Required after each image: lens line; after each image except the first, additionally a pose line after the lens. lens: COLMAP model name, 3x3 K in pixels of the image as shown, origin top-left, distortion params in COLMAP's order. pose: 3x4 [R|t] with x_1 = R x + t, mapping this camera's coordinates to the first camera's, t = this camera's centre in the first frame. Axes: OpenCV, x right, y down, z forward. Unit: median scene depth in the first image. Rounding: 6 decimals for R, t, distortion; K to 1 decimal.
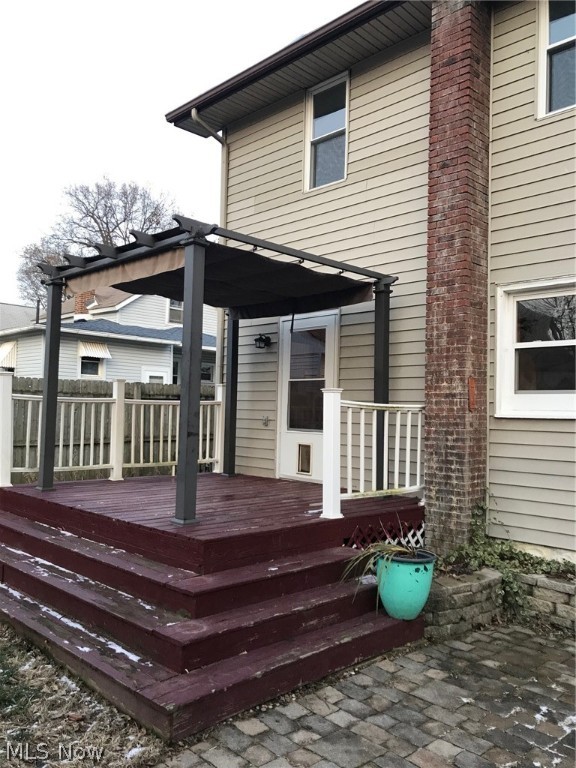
lens RADIAL K [[614.4, 0, 287.6], [0, 614.4, 410.1], [0, 0, 1]] dist [-0.033968, -0.007422]
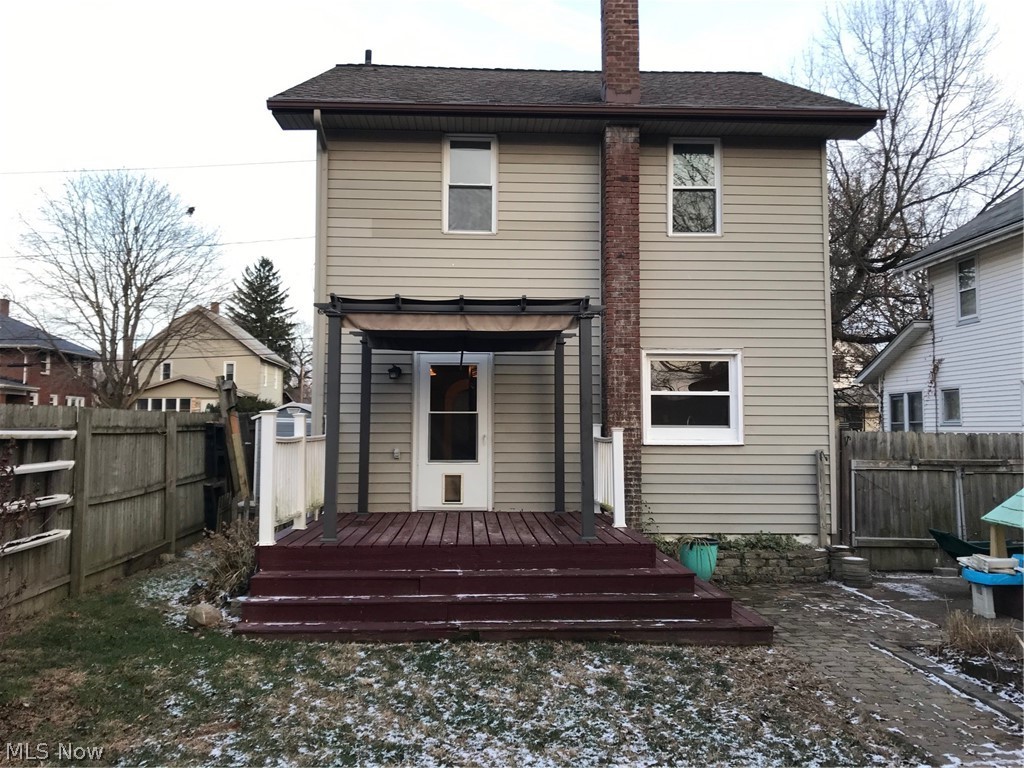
lens RADIAL K [[819.2, 0, 512.0], [0, 819.2, 384.0], [0, 0, 1]] dist [-0.033968, -0.007422]
pose [[0.670513, 0.019682, 0.741637, -0.962104], [0.011036, 0.999273, -0.036496, -0.047670], [-0.741816, 0.032656, 0.669808, -0.008928]]
